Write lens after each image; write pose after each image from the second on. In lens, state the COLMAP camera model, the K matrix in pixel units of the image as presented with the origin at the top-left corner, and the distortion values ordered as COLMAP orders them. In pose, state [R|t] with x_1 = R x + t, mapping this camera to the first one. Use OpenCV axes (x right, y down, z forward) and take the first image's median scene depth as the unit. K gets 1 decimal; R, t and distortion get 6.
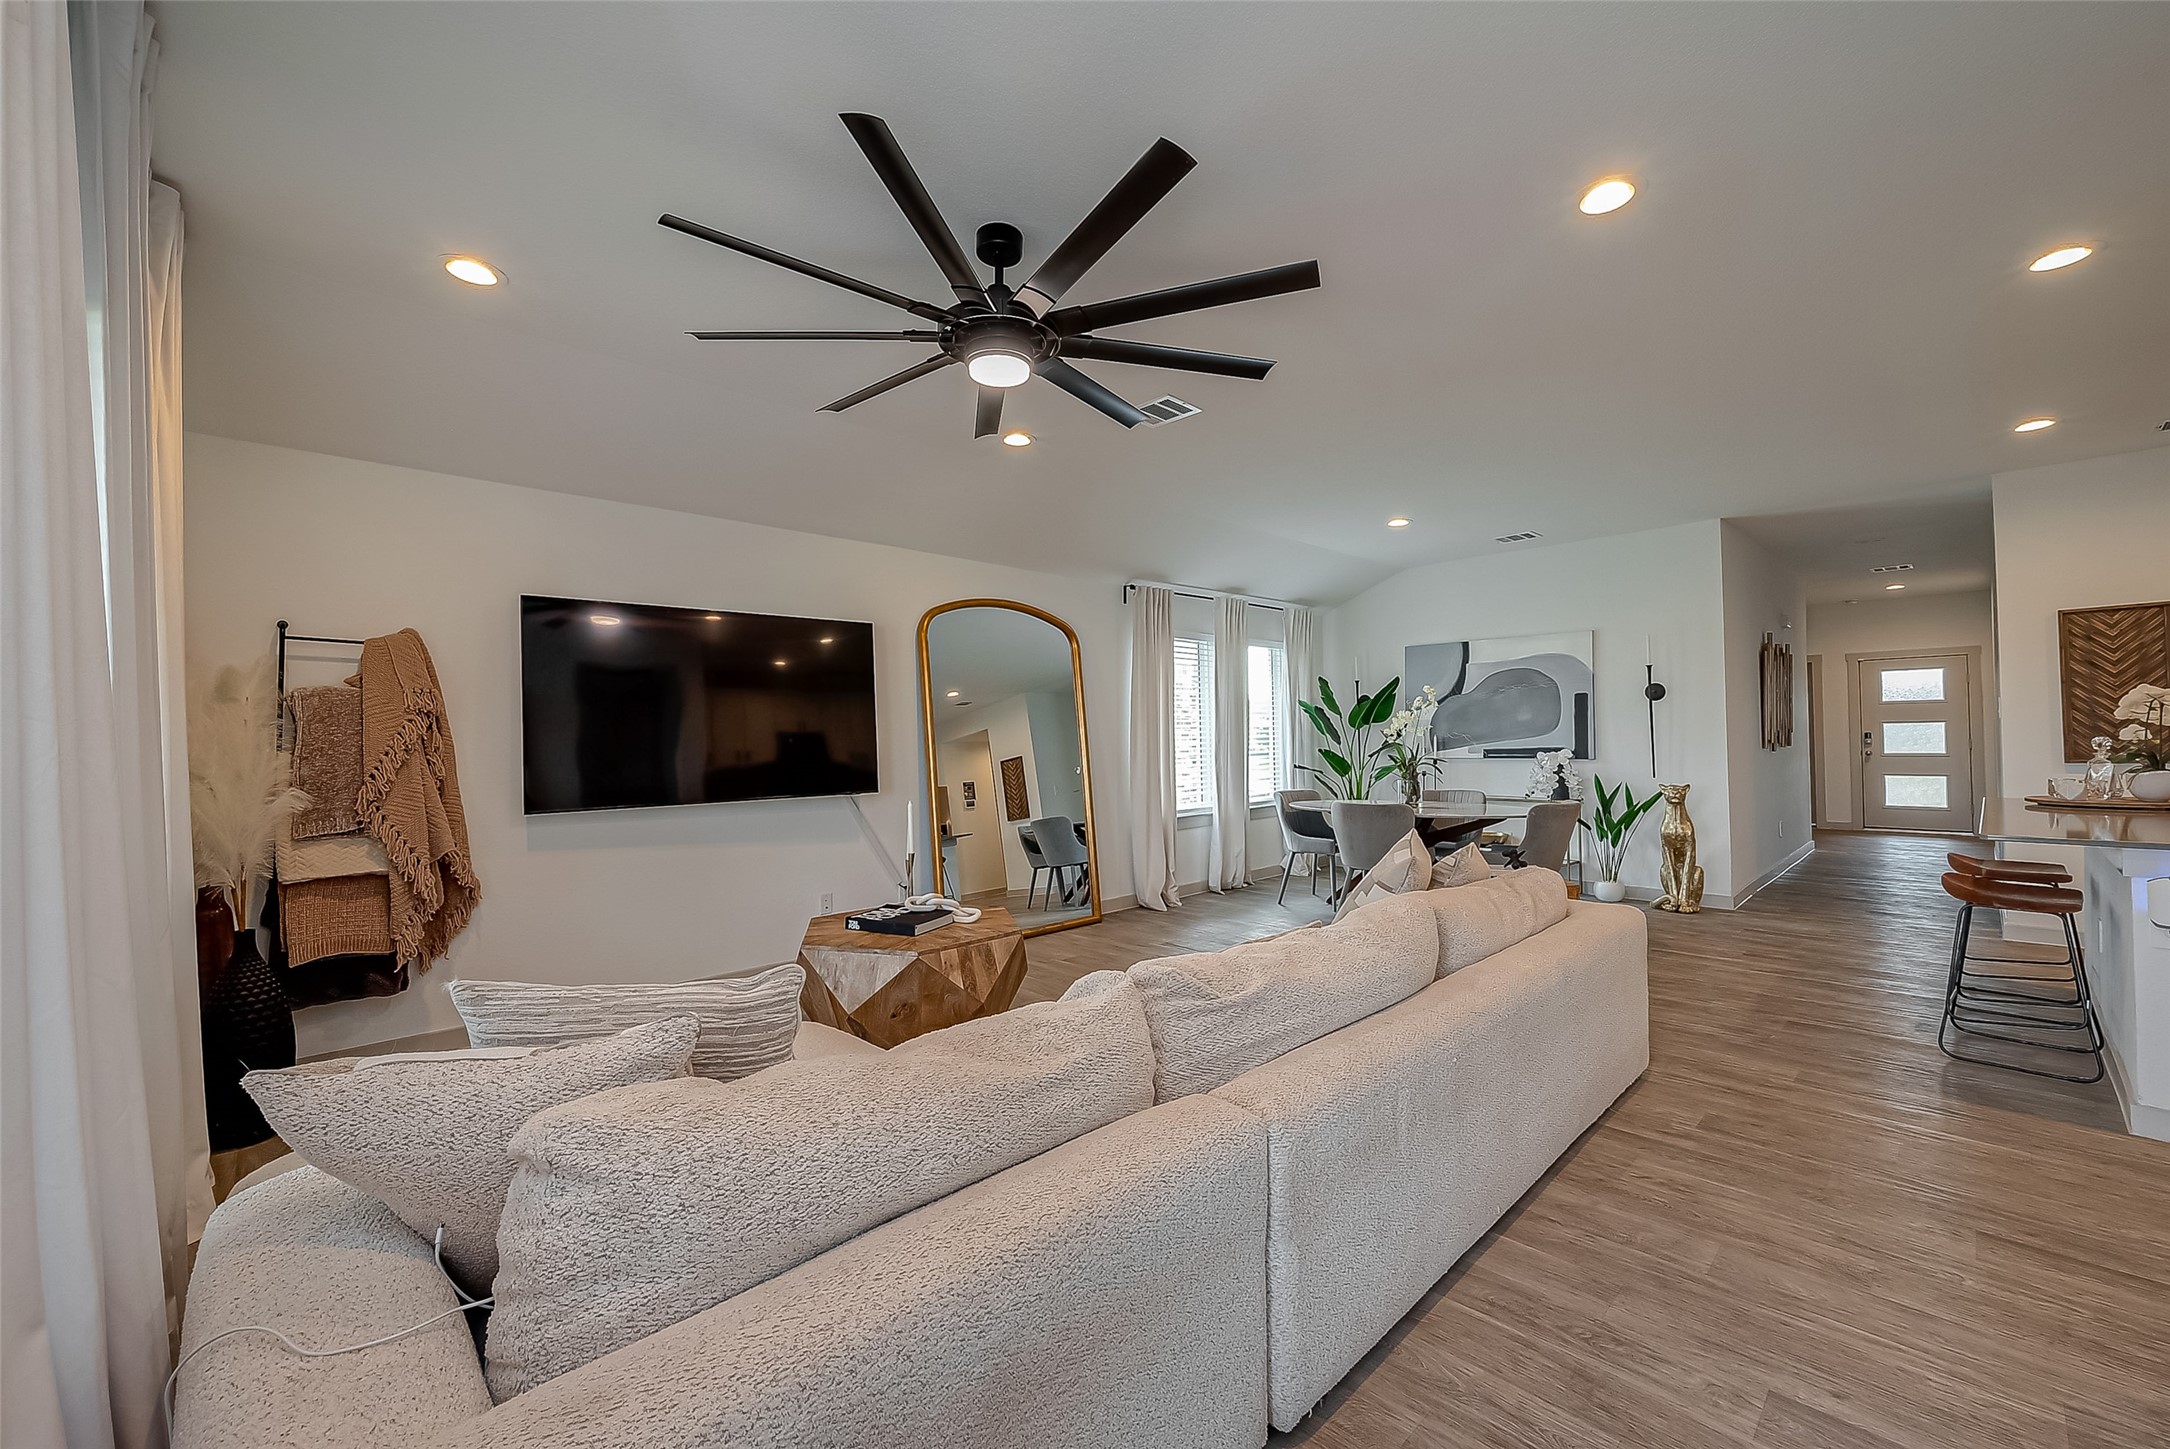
lens RADIAL K [[854.5, 0, 1086.7], [0, 854.5, 725.6], [0, 0, 1]] dist [-0.000807, -0.000258]
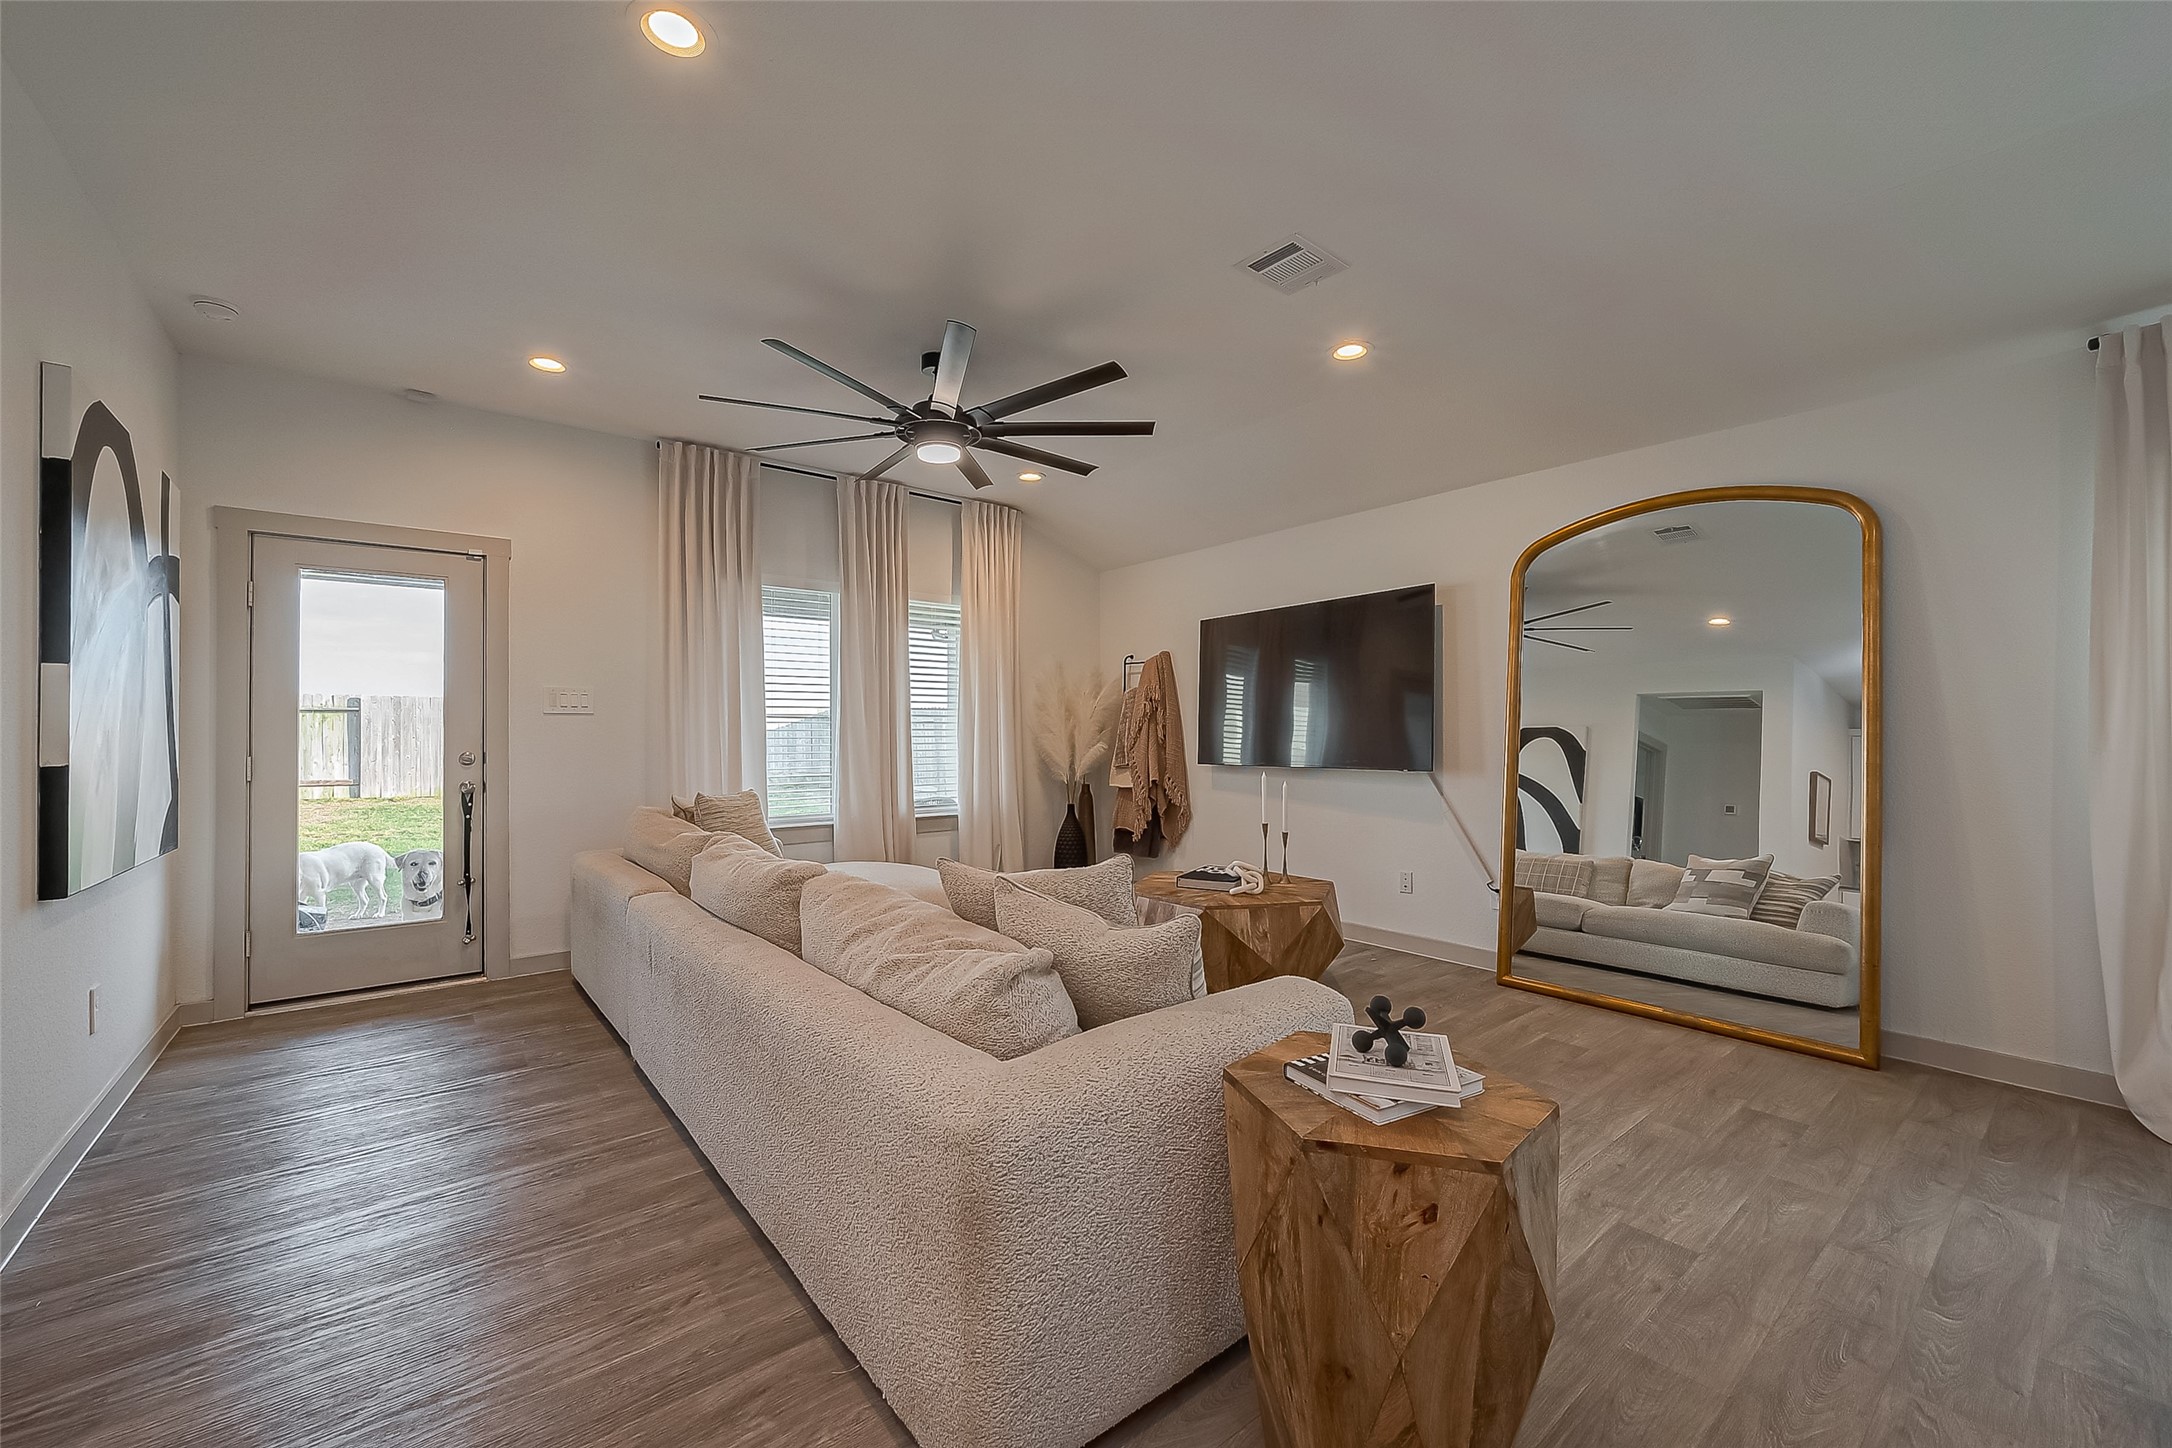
lens RADIAL K [[855.3, 0, 1087.7], [0, 855.3, 720.3], [0, 0, 1]] dist [-0.000807, -0.000258]
pose [[-0.081038, -0.000427, -0.996711, 0.512045], [0.020855, 0.999780, -0.002124, 0.013634], [0.996493, -0.020959, -0.081011, 0.531932]]
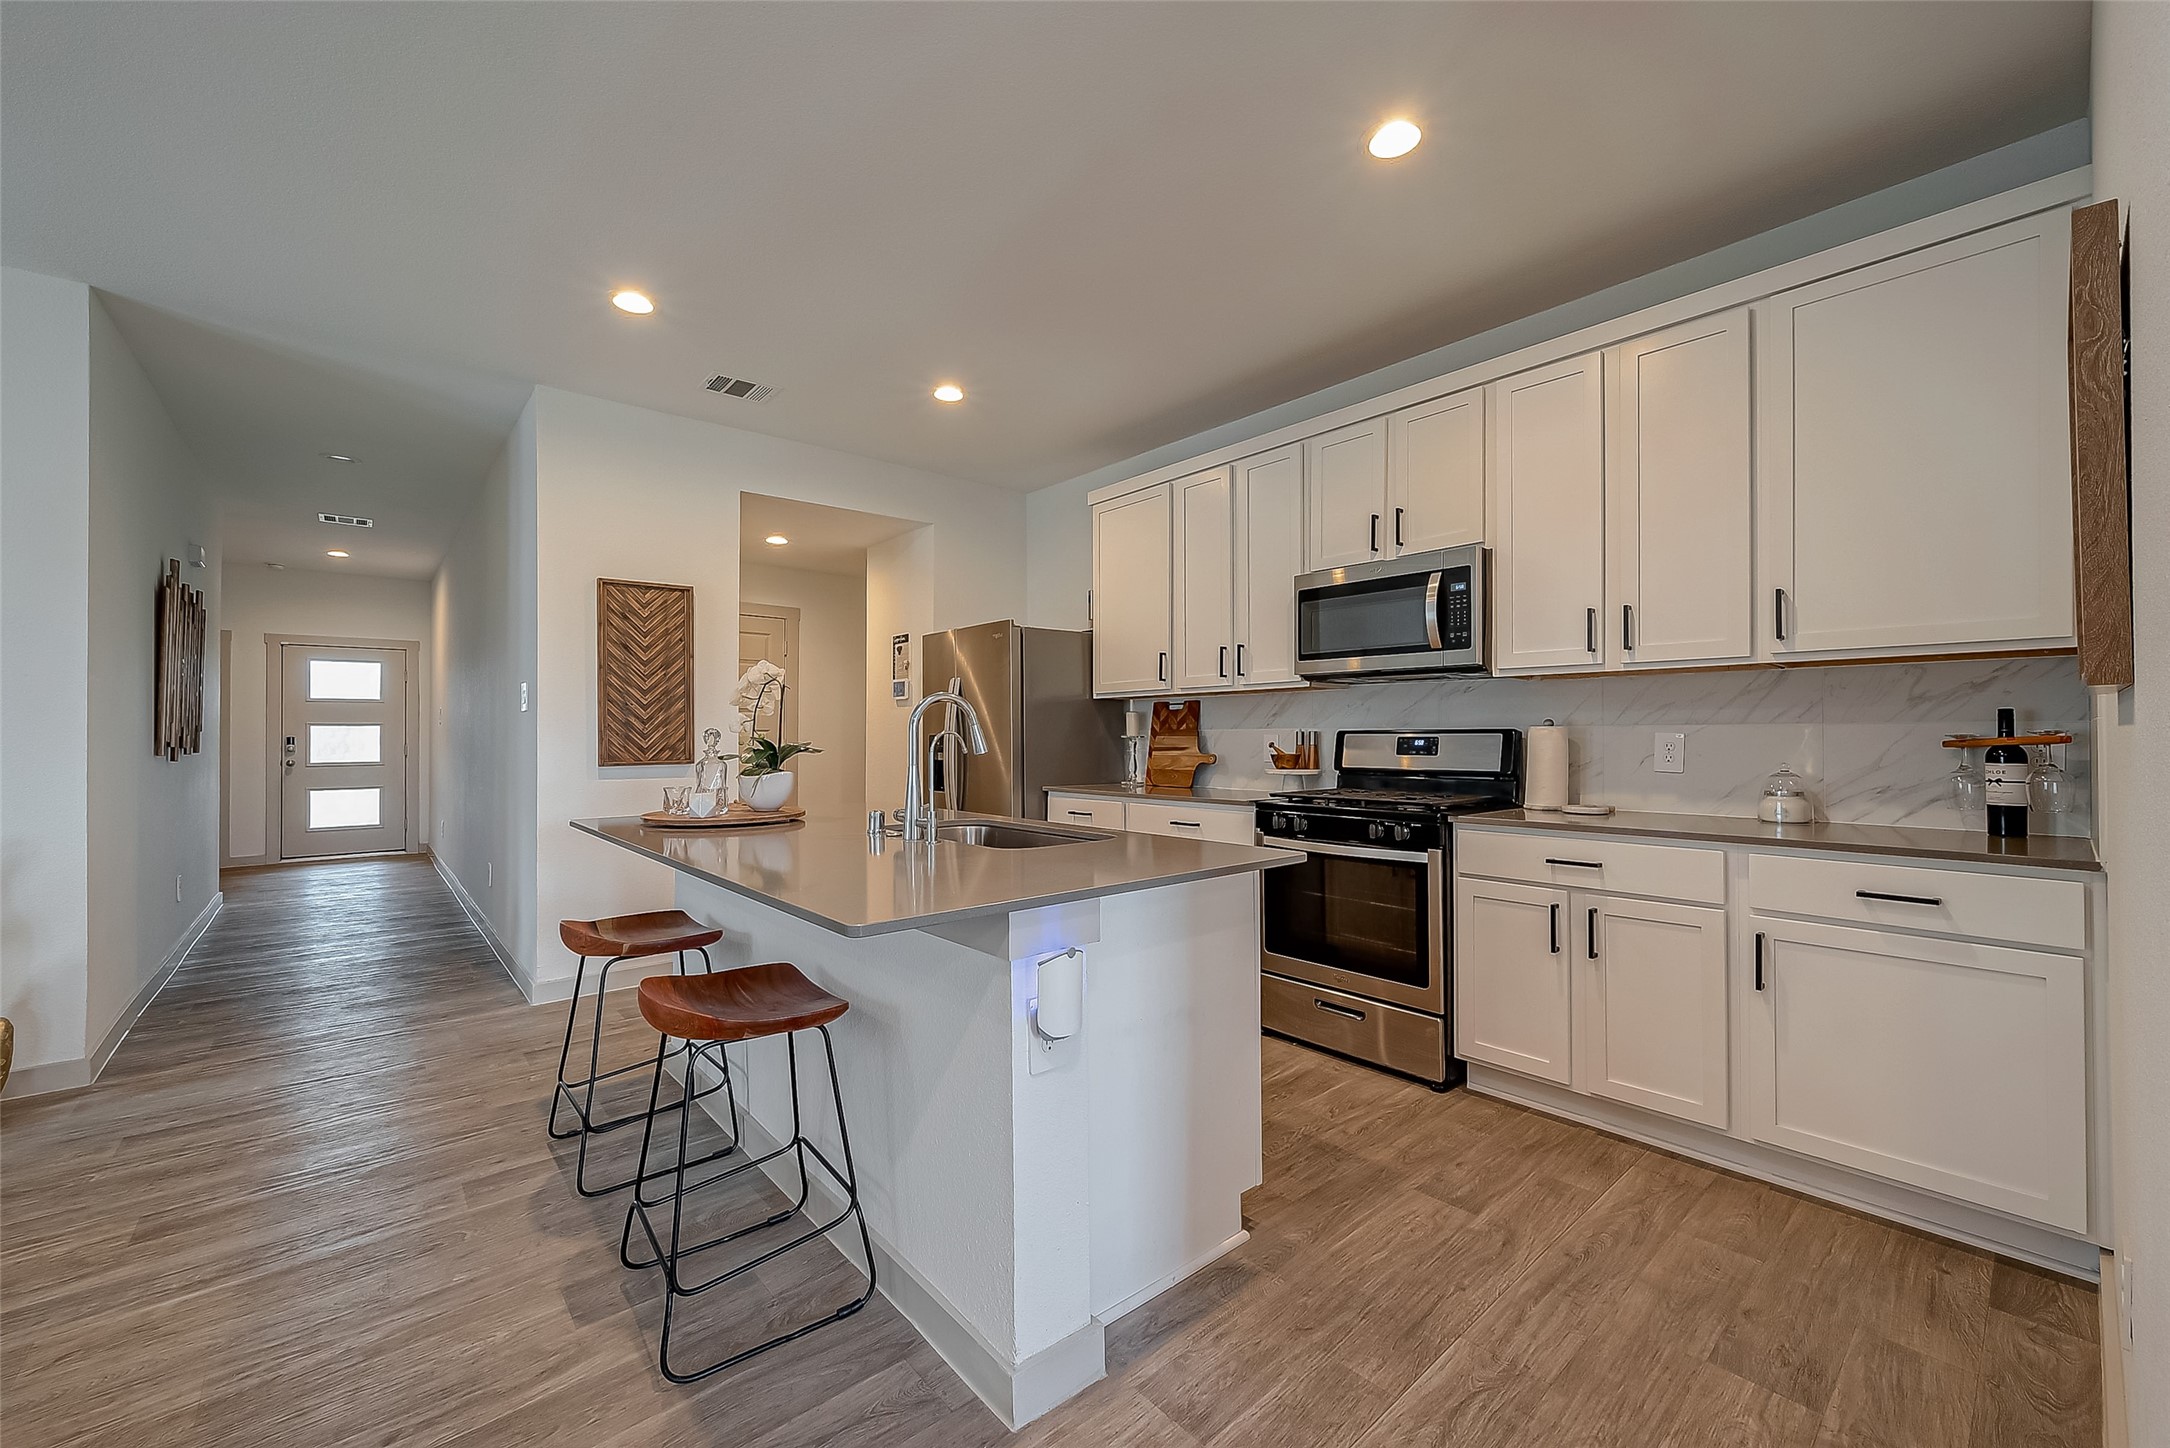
lens RADIAL K [[854.5, 0, 1080.9], [0, 854.5, 726.0], [0, 0, 1]] dist [-0.000807, -0.000258]
pose [[0.049933, 0.023073, 0.998486, 0.272846], [-0.009682, 0.999697, -0.022616, 0.014613], [-0.998706, -0.008538, 0.050141, 0.382925]]
